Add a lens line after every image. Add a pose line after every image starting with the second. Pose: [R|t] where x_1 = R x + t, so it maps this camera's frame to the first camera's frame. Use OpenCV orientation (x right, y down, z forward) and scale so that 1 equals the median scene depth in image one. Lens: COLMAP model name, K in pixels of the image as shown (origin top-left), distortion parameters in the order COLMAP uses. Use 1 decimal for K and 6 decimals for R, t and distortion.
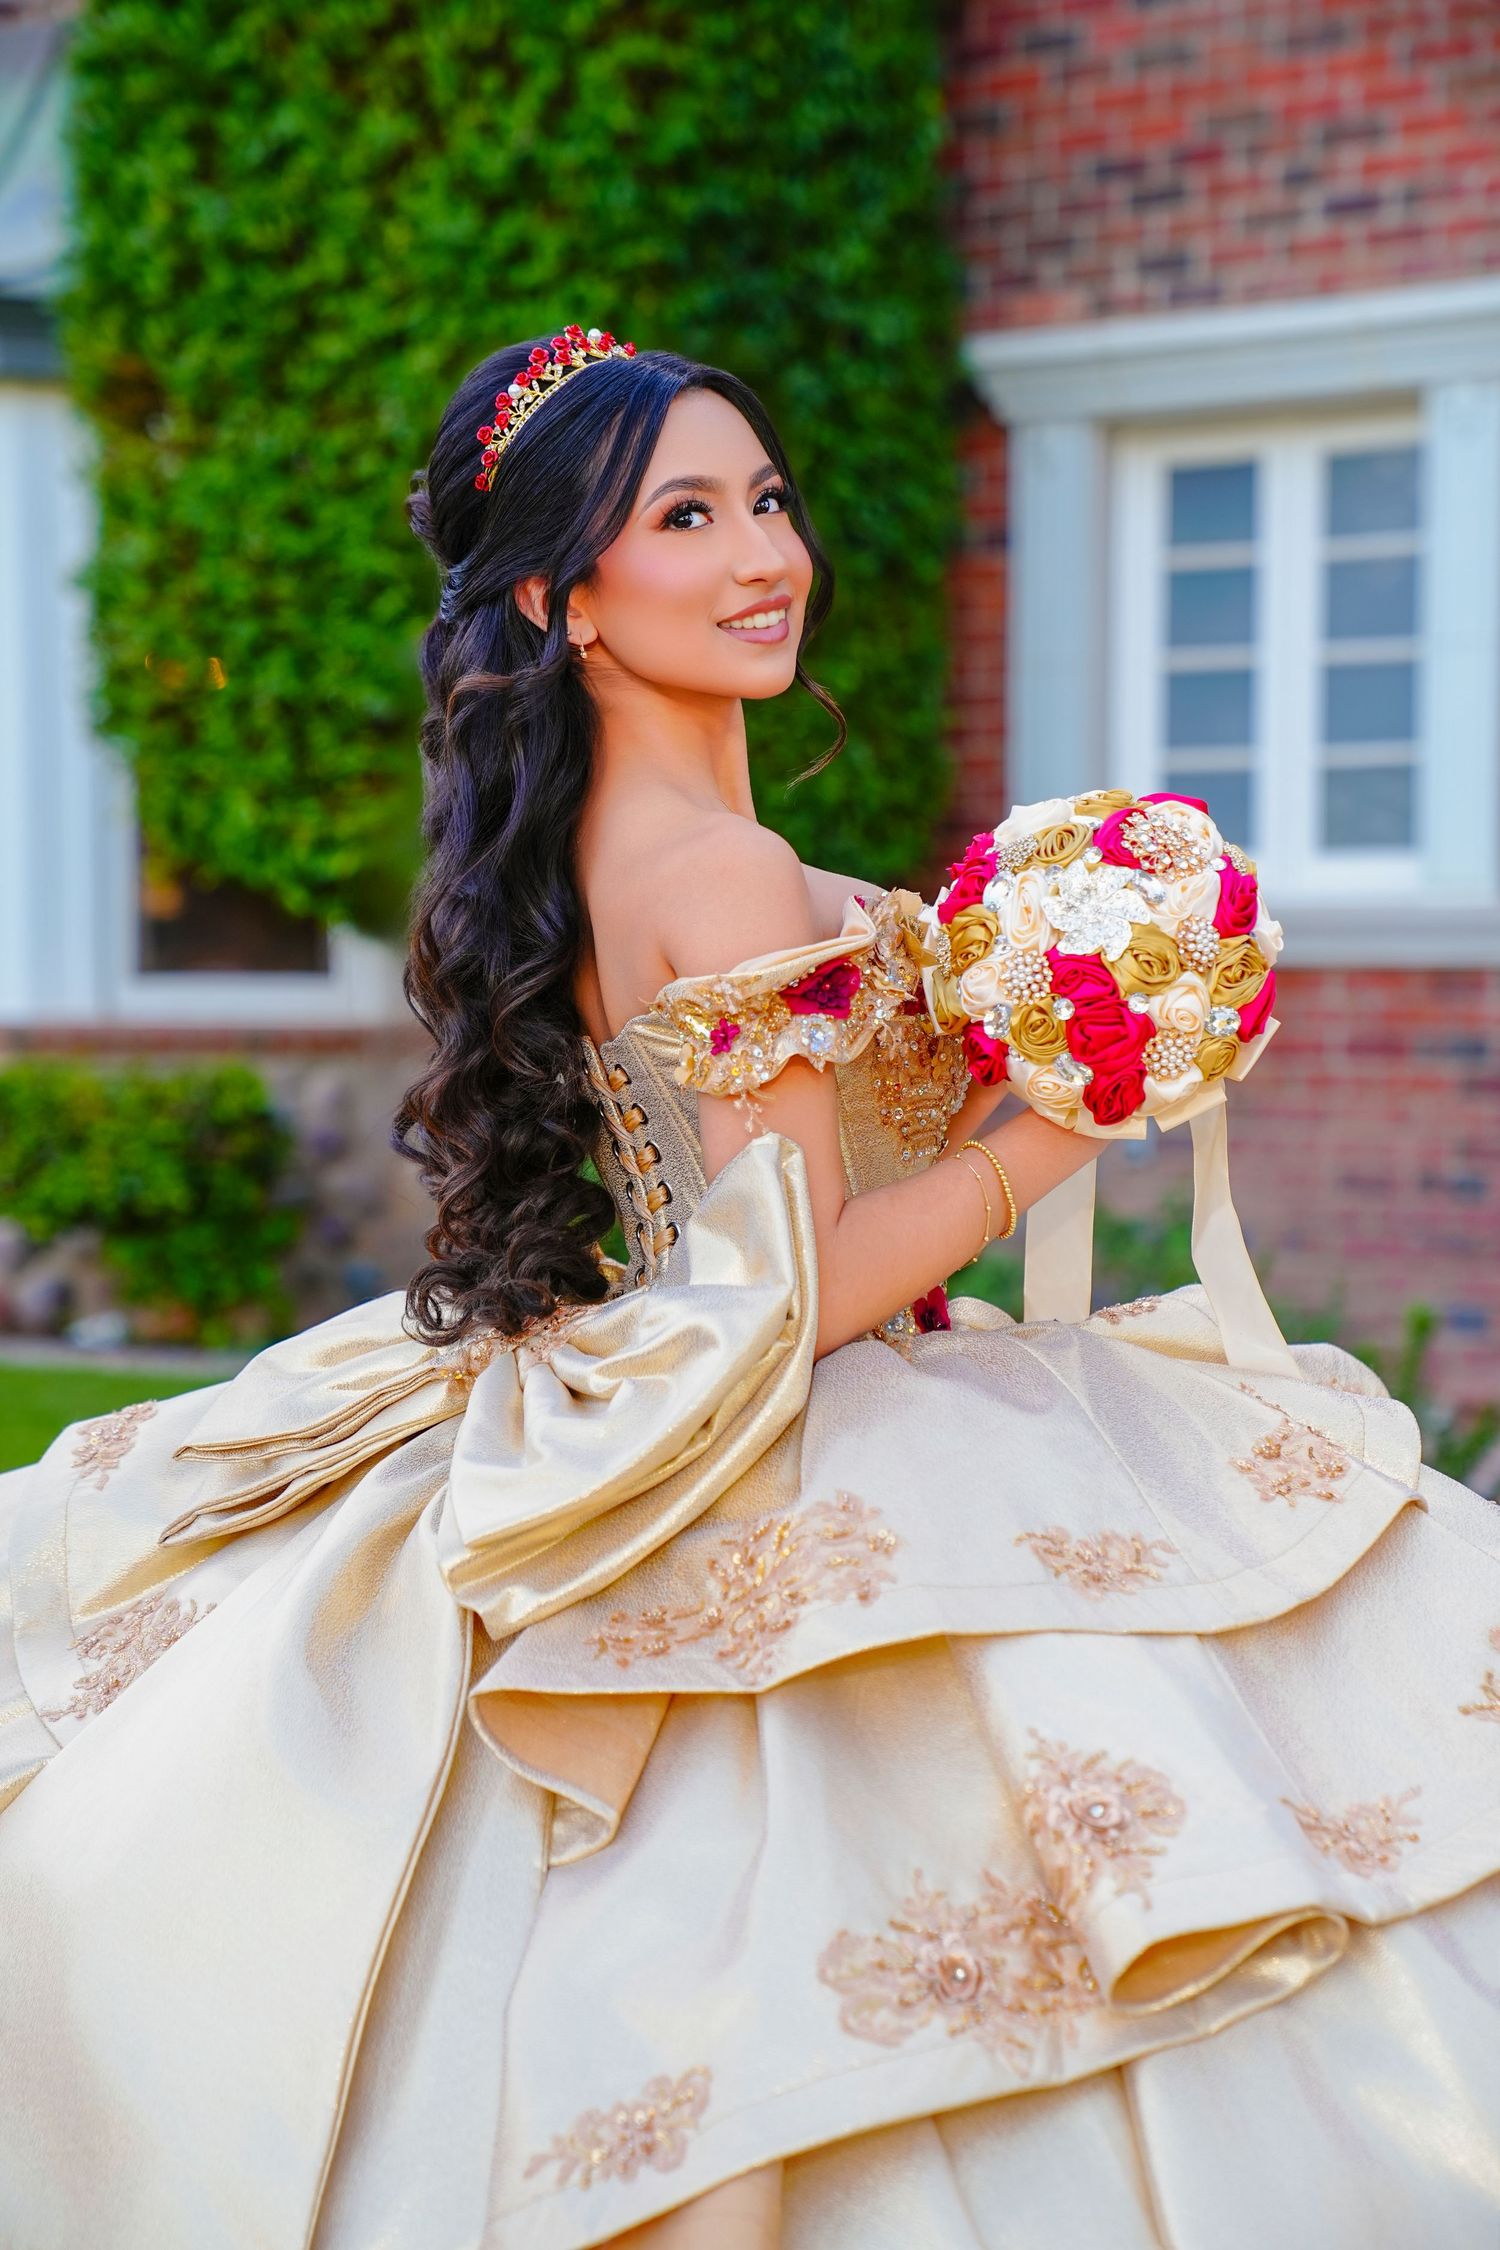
lens RADIAL K [[4381.1, 0, 746.0], [0, 4381.1, 1146.7], [0, 0, 1]] dist [0.356618, 0.000000]
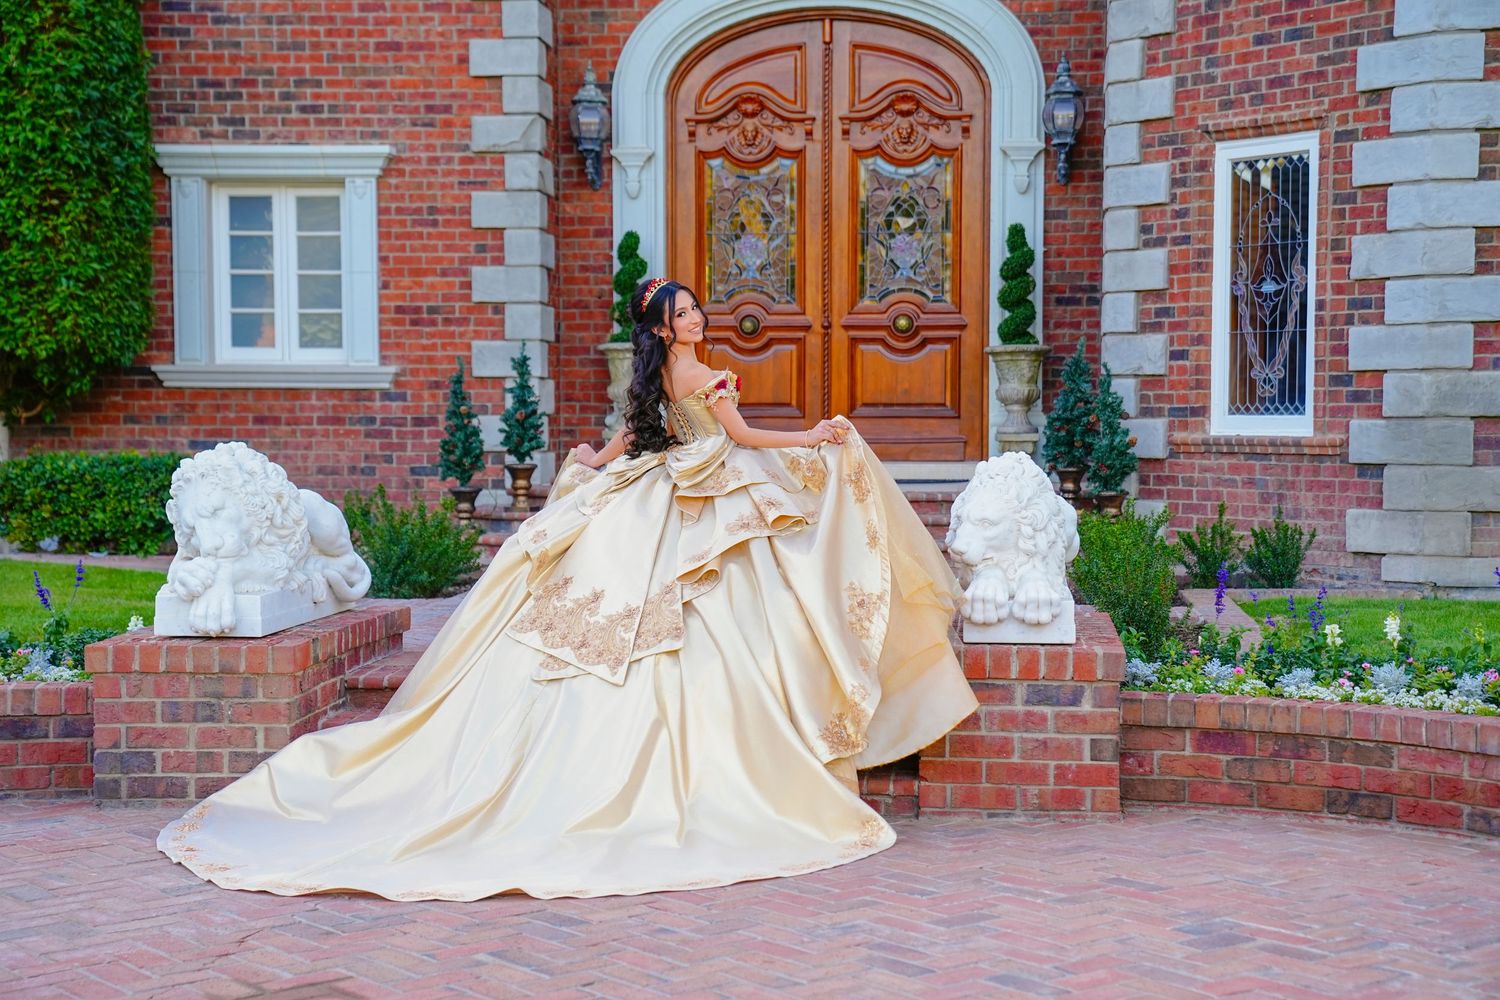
lens RADIAL K [[2378.3, 0, 749.6], [0, 2378.3, 527.9], [0, 0, 1]] dist [0.282295, 0.000000]
pose [[0.884475, -0.022141, 0.466062, -0.314295], [0.015477, 0.999716, 0.018122, 0.020828], [-0.466331, -0.008815, 0.884566, -0.418666]]
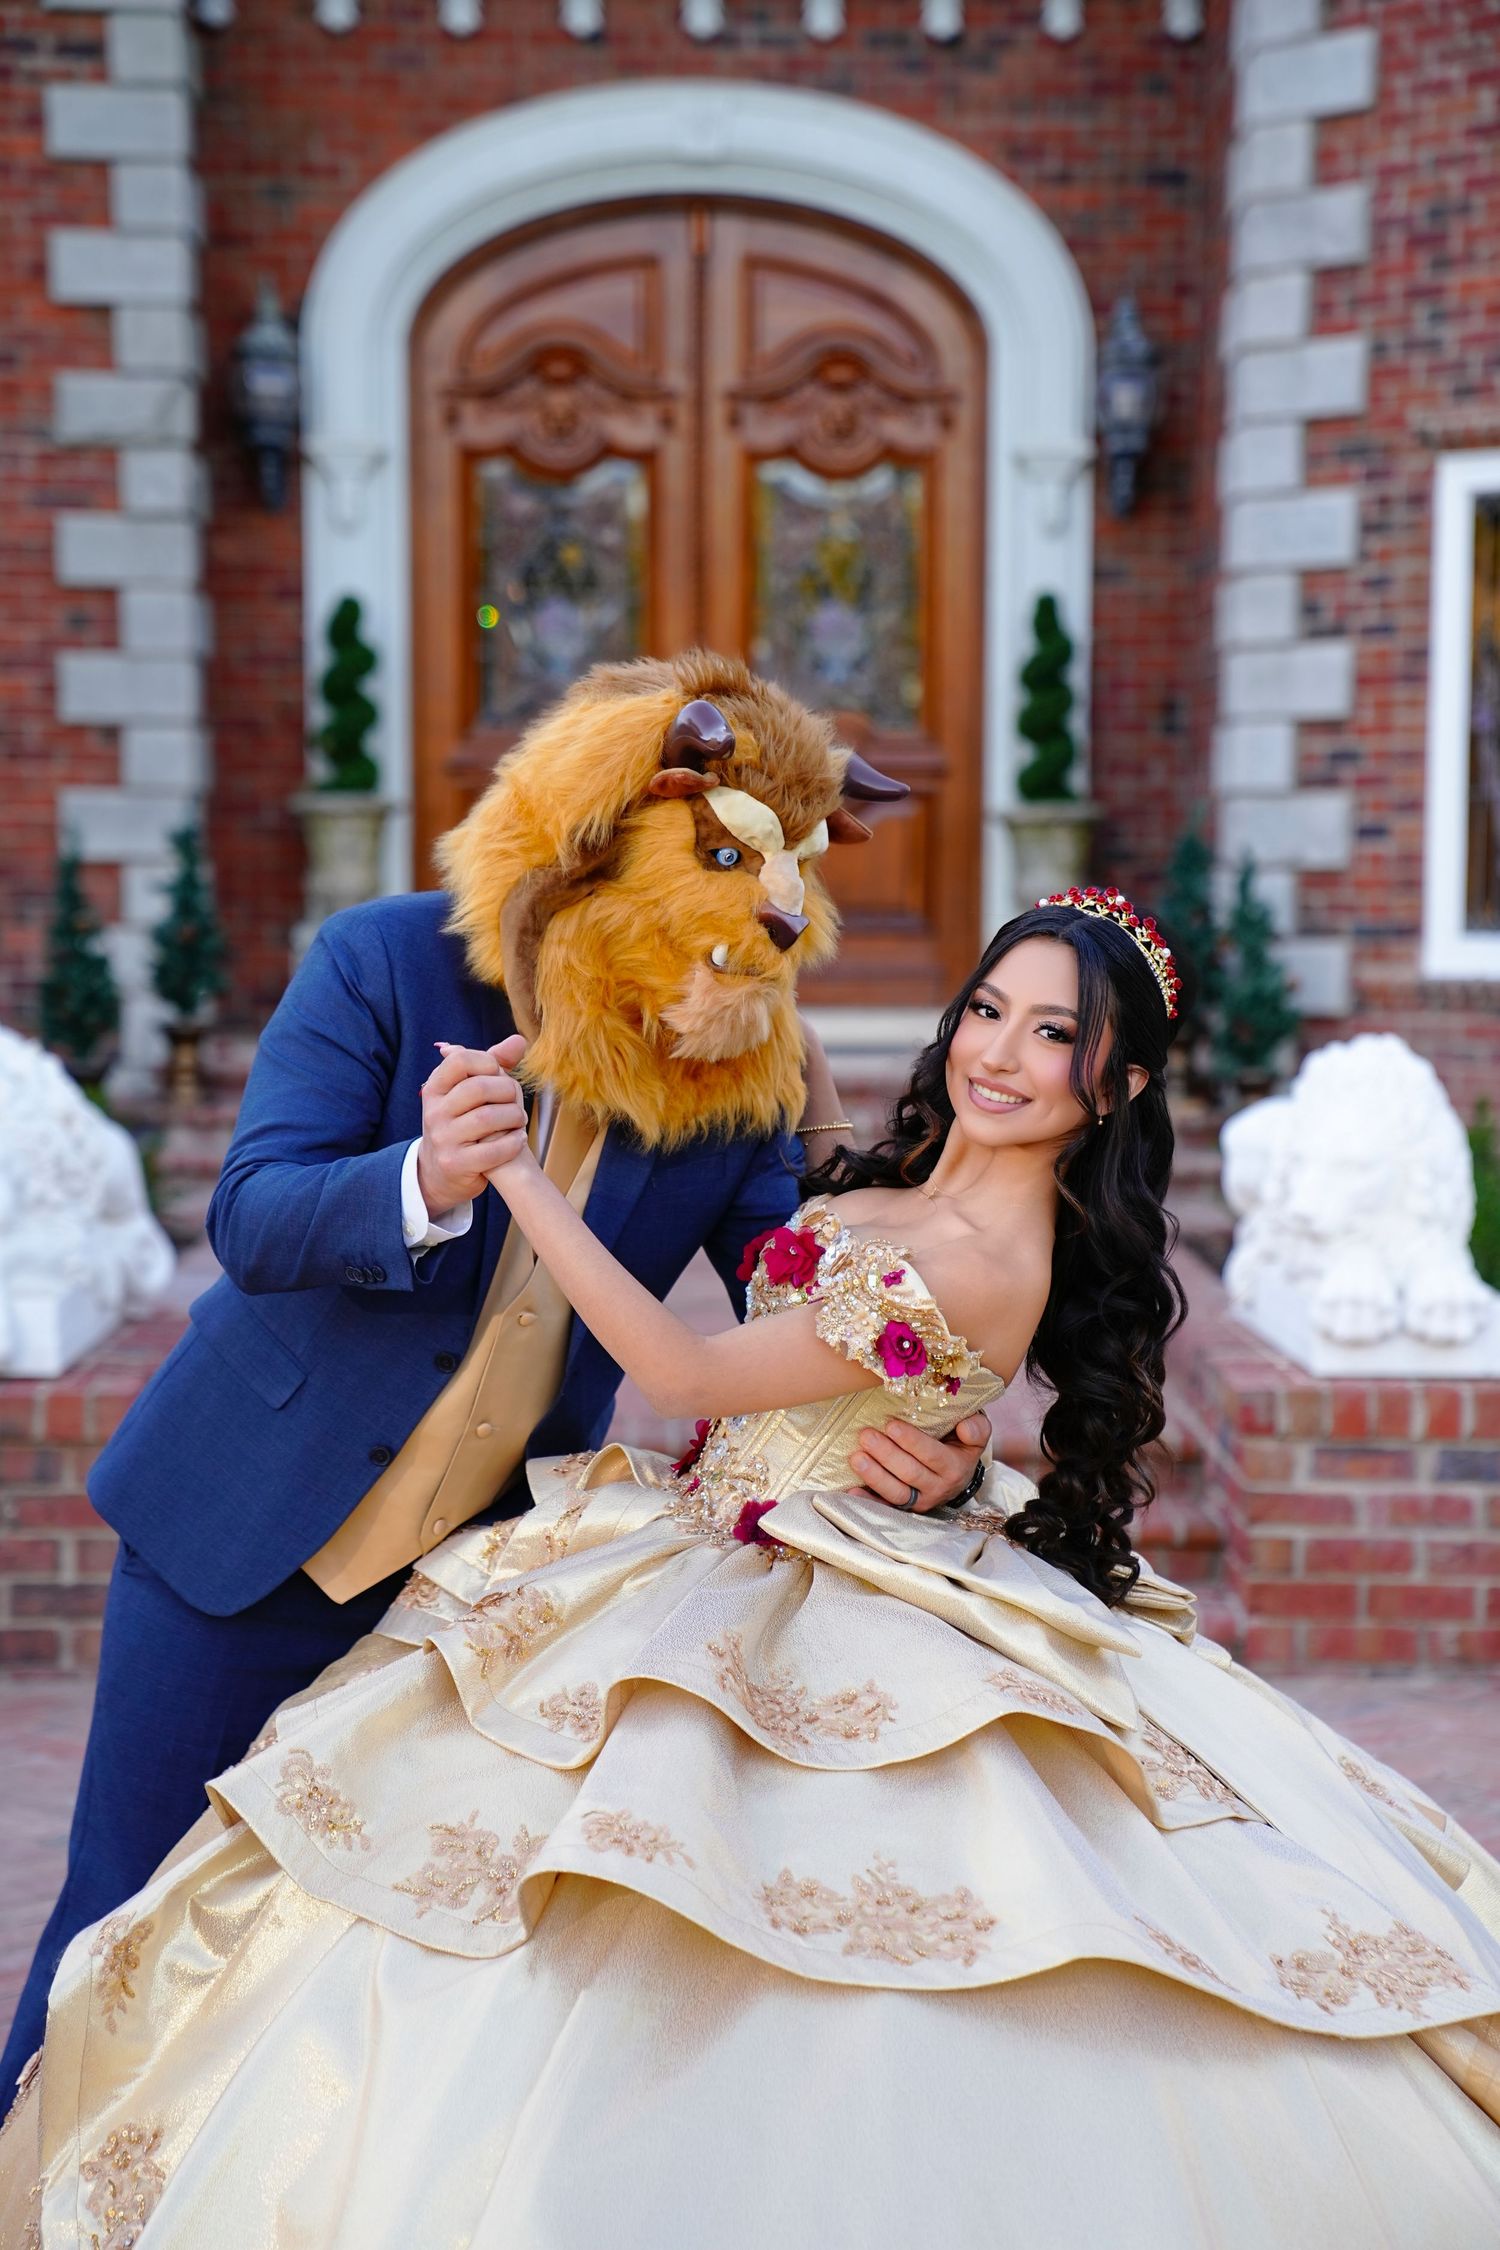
lens RADIAL K [[4381.1, 0, 750.2], [0, 4381.1, 1143.4], [0, 0, 1]] dist [0.356618, 0.000000]
pose [[0.819185, -0.030686, 0.572708, -0.435967], [0.015551, 0.999389, 0.031304, 0.004543], [-0.573318, -0.016737, 0.819162, -0.379779]]
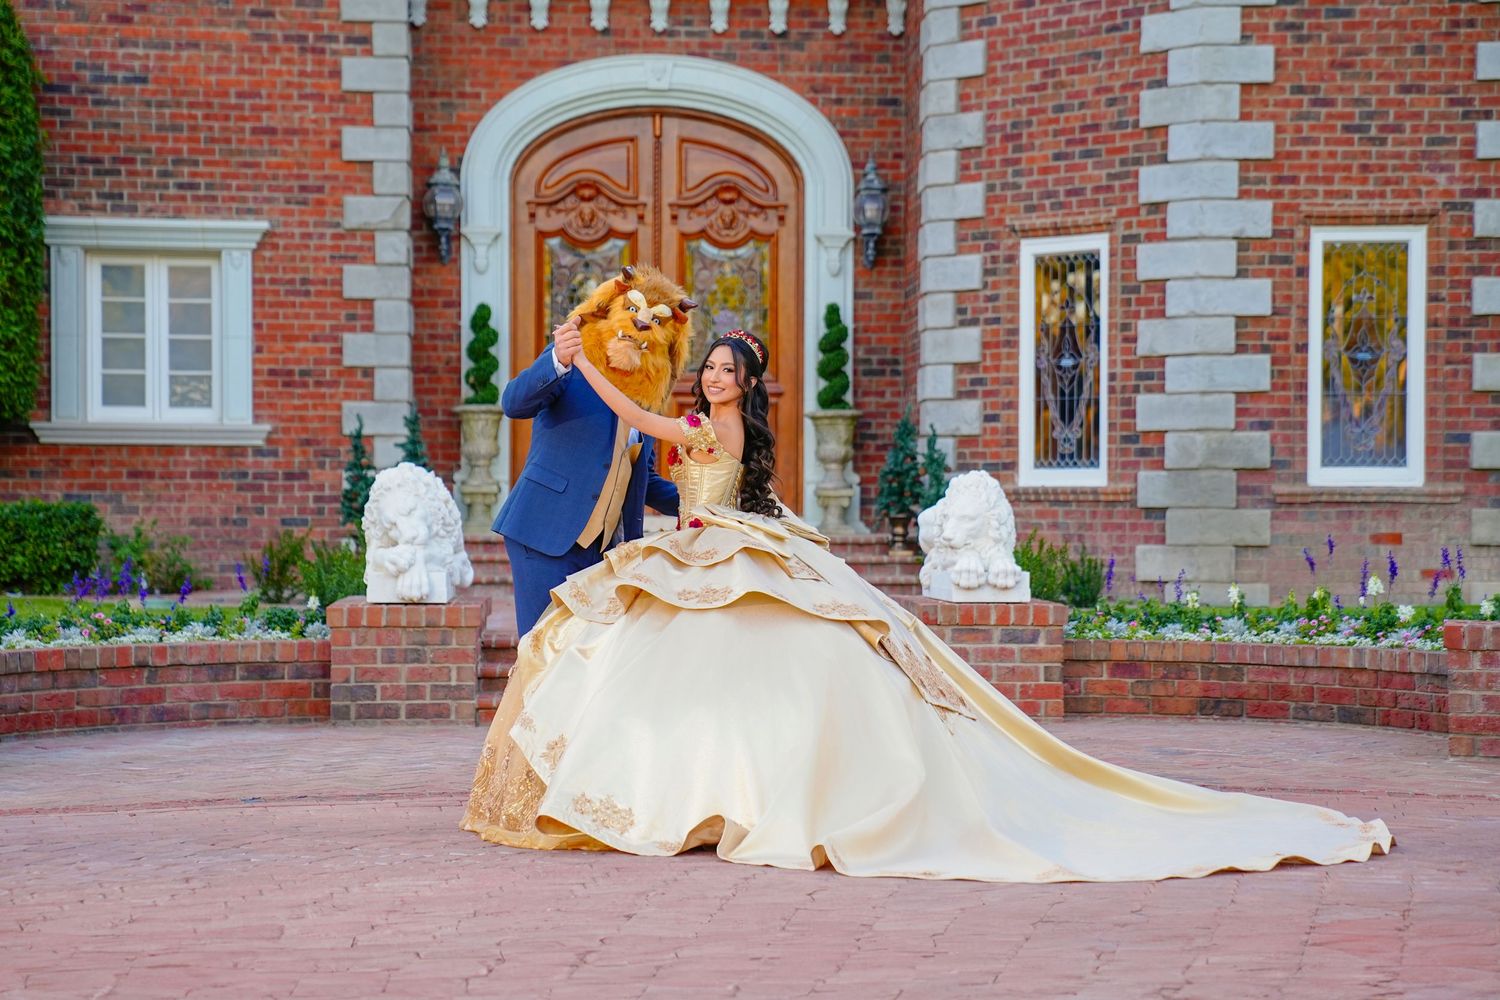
lens RADIAL K [[2920.7, 0, 766.2], [0, 2920.7, 560.1], [0, 0, 1]] dist [0.356618, 0.000000]
pose [[0.789486, -0.007230, 0.613725, -0.750907], [0.019357, 0.999726, -0.013123, 0.065777], [-0.613463, 0.022241, 0.789410, -0.750299]]
